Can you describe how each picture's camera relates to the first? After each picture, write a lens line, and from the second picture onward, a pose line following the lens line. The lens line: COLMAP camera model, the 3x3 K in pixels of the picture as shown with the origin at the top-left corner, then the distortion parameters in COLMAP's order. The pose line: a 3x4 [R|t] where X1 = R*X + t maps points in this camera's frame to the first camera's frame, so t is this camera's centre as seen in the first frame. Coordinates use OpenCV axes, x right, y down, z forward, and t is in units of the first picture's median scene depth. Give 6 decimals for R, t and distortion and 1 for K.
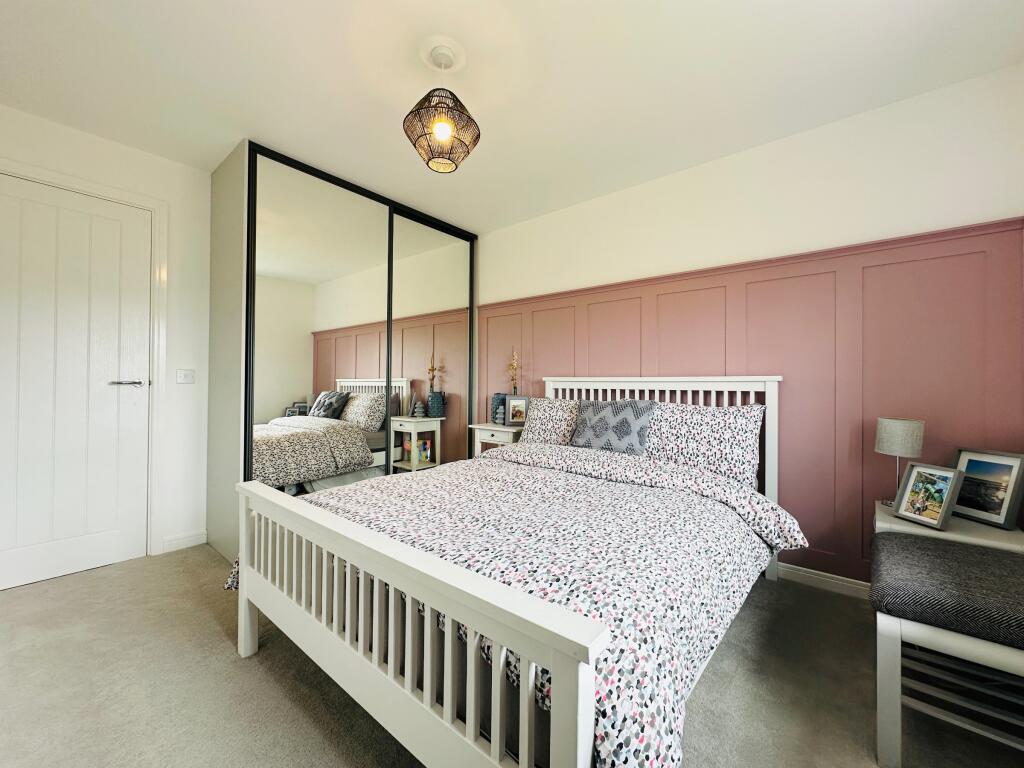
lens RADIAL K [[406.7, 0, 511.0], [0, 406.7, 383.0], [0, 0, 1]] dist [-0.000864, 0.000621]
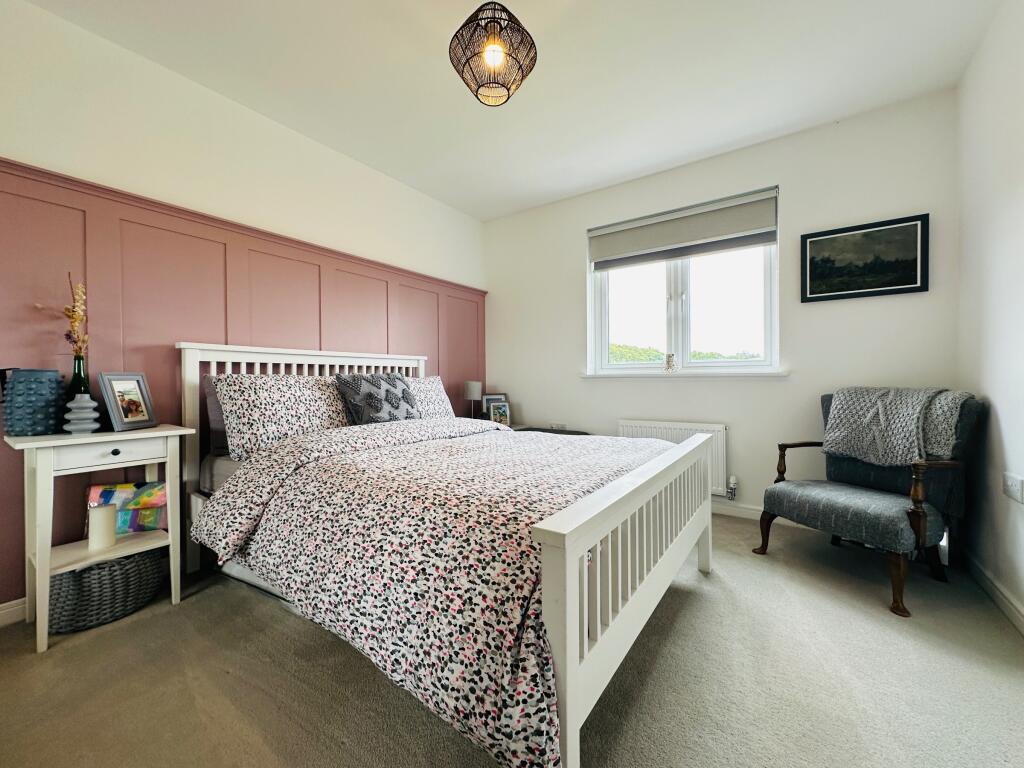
lens RADIAL K [[406.7, 0, 511.0], [0, 406.7, 380.0], [0, 0, 1]] dist [-0.000864, 0.000621]
pose [[-0.082302, -0.004390, 0.996598, -0.558159], [0.004154, 0.999980, 0.004748, 0.041357], [-0.996599, 0.004530, -0.082282, 0.561379]]
